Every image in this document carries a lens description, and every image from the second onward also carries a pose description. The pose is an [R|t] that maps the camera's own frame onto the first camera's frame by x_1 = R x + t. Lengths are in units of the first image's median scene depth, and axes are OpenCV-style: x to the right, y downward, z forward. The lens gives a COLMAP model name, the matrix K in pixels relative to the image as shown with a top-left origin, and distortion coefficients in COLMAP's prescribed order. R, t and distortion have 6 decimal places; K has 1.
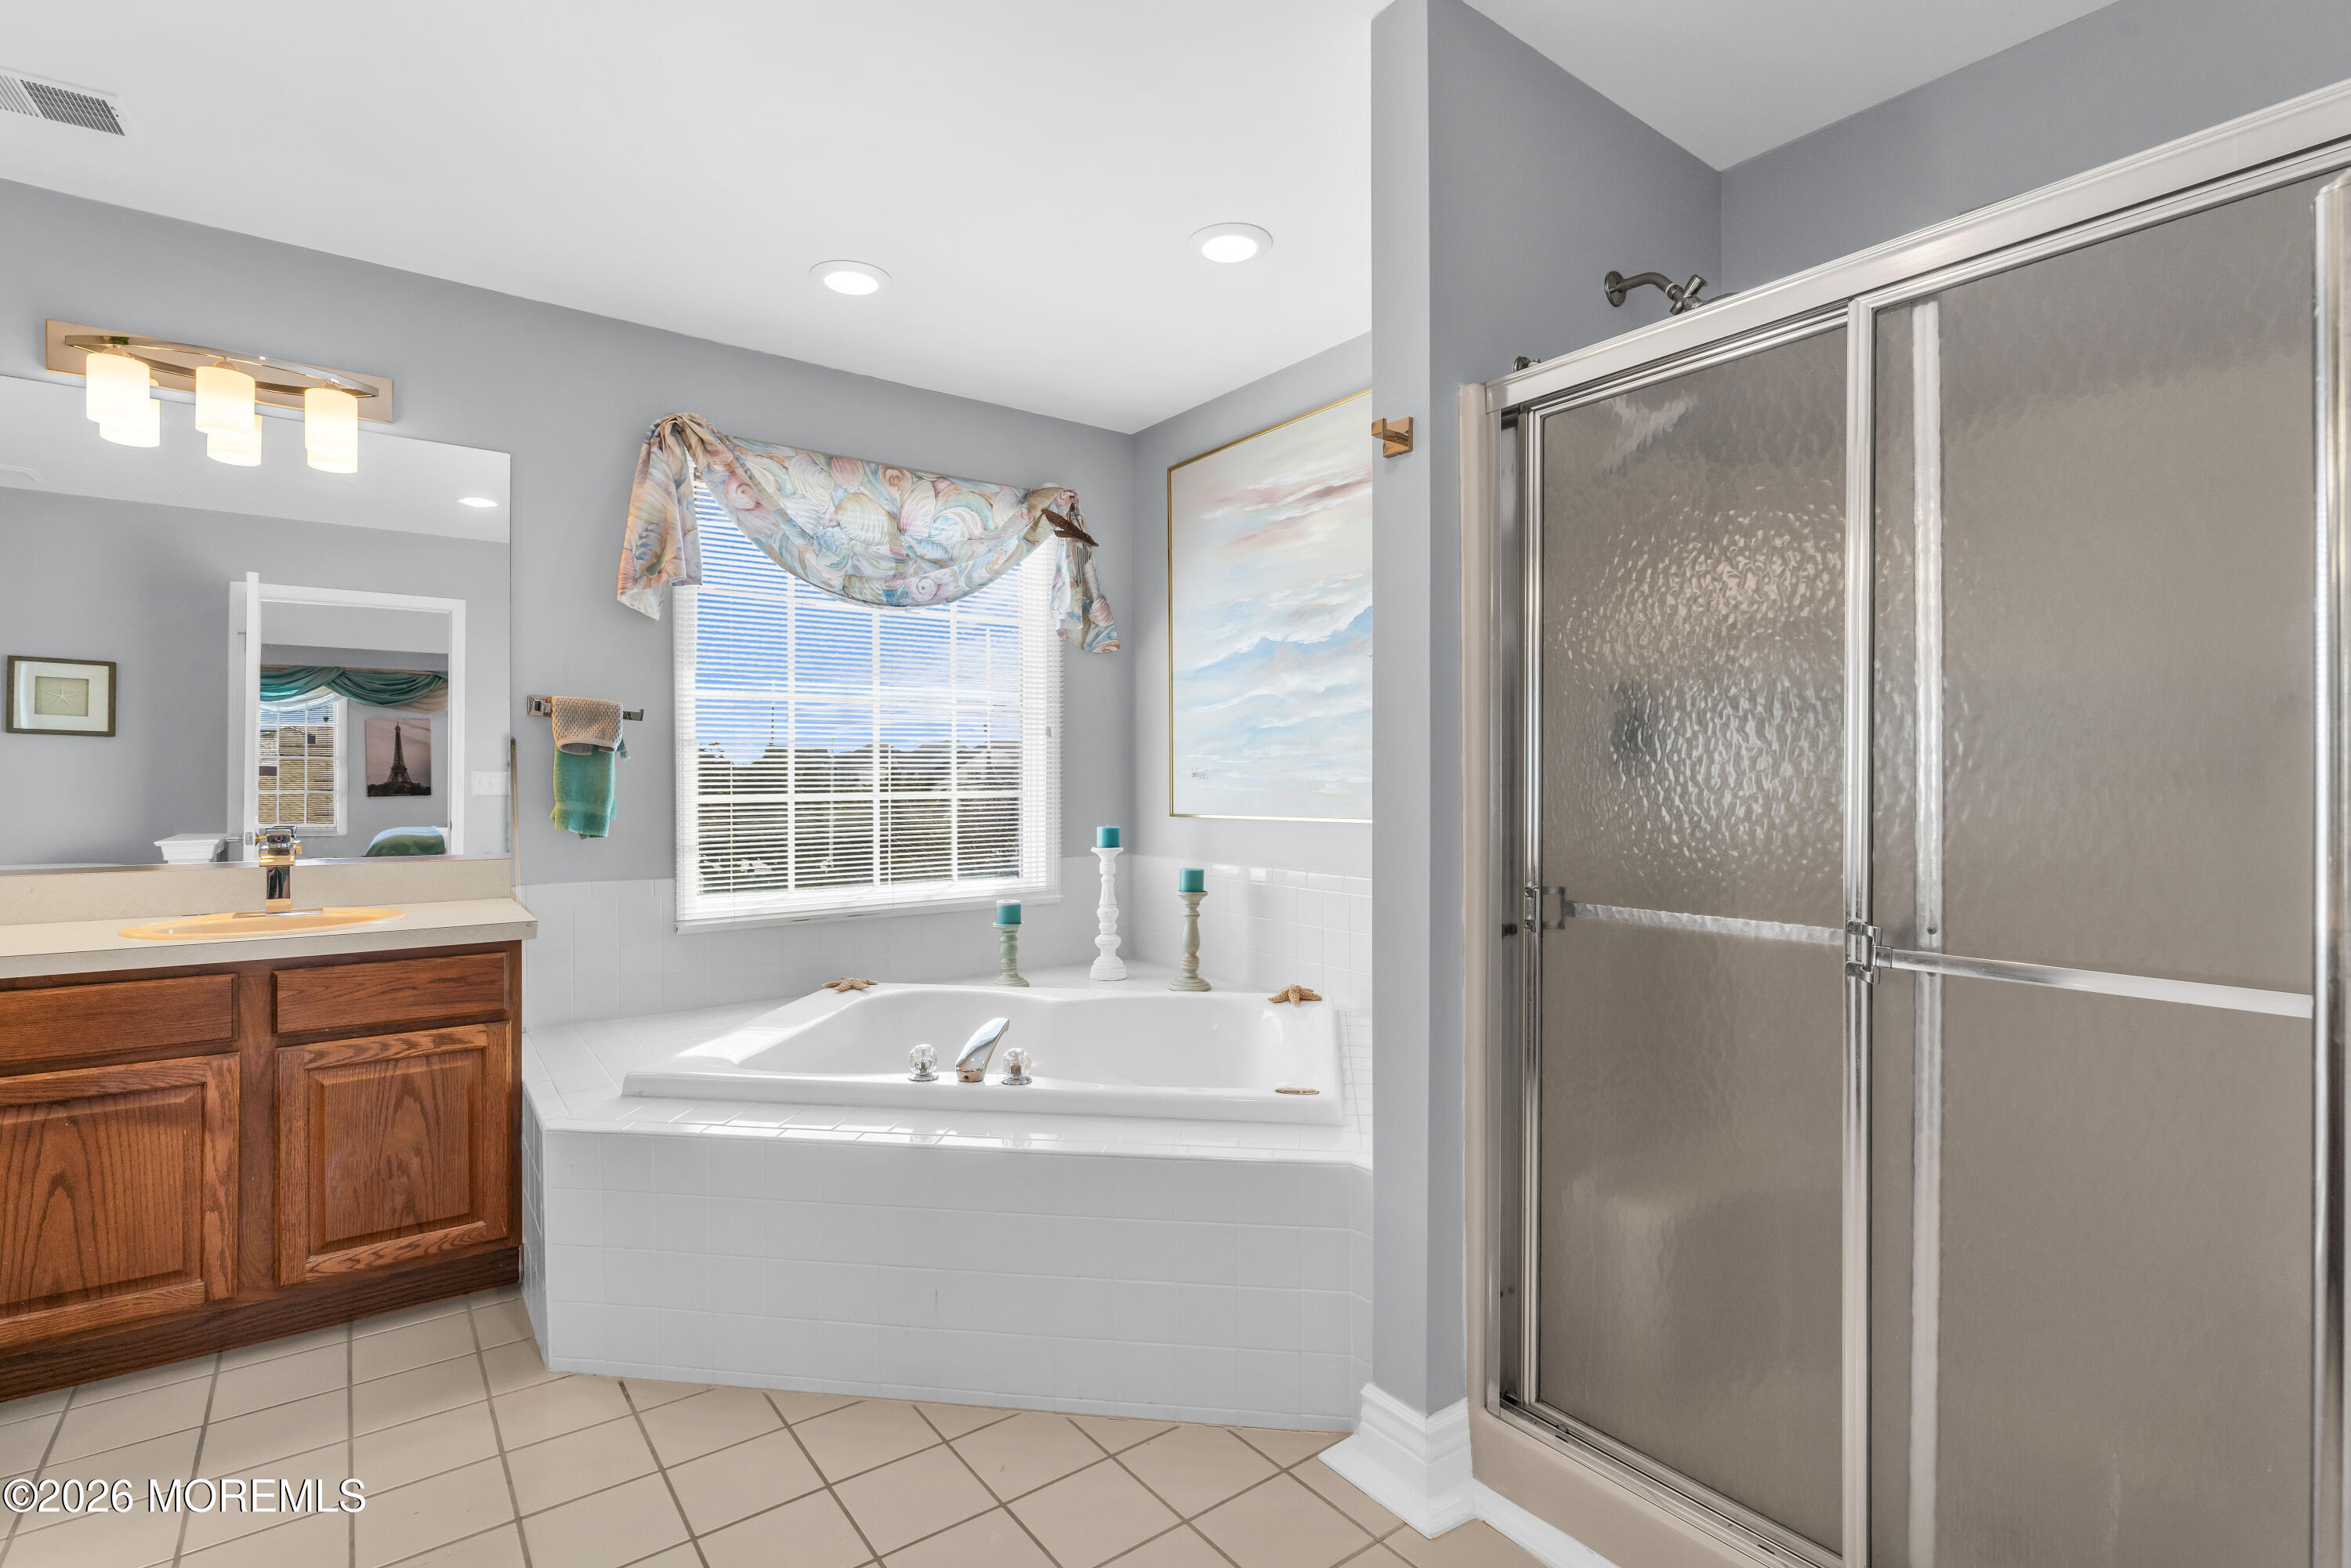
lens RADIAL K [[1088.0, 0, 1165.6], [0, 1088.0, 781.1], [0, 0, 1]] dist [-0.006654, 0.000767]
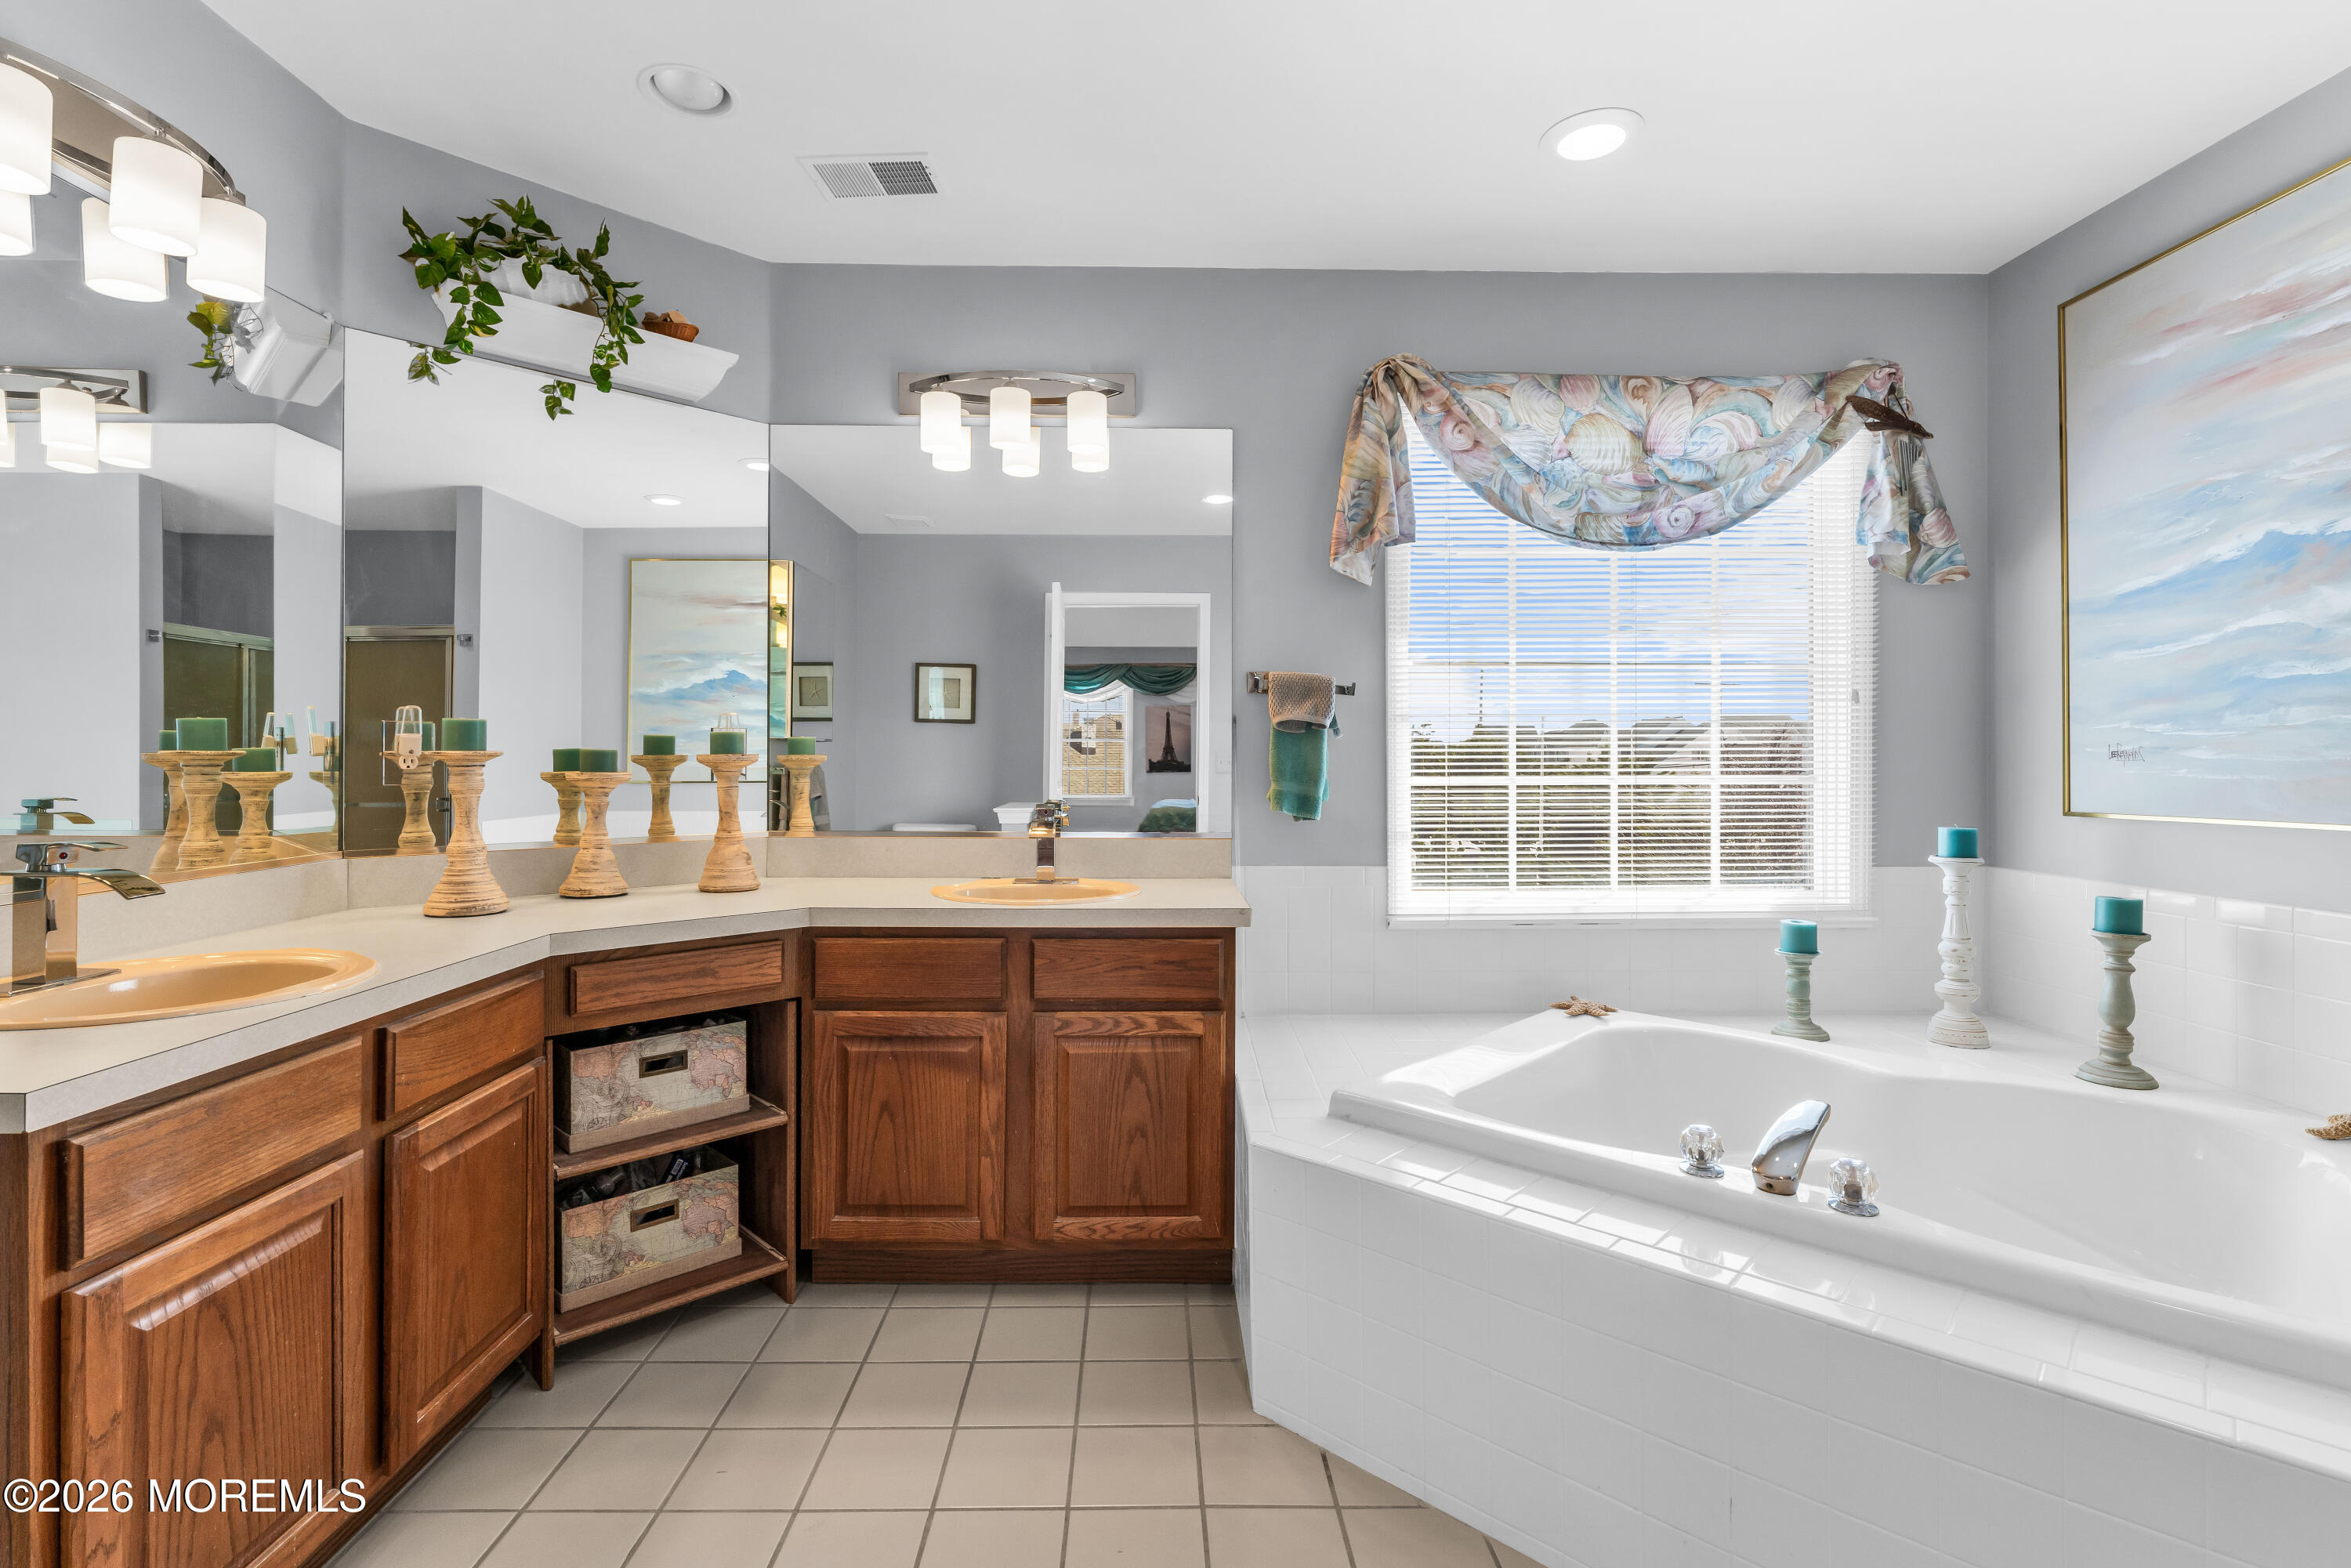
lens RADIAL K [[1088.0, 0, 1175.6], [0, 1088.0, 755.2], [0, 0, 1]] dist [-0.006654, 0.000767]
pose [[0.814877, 0.001087, -0.579632, -0.071754], [-0.003952, 0.999985, -0.003681, -0.000718], [0.579620, 0.005291, 0.814870, 0.164347]]
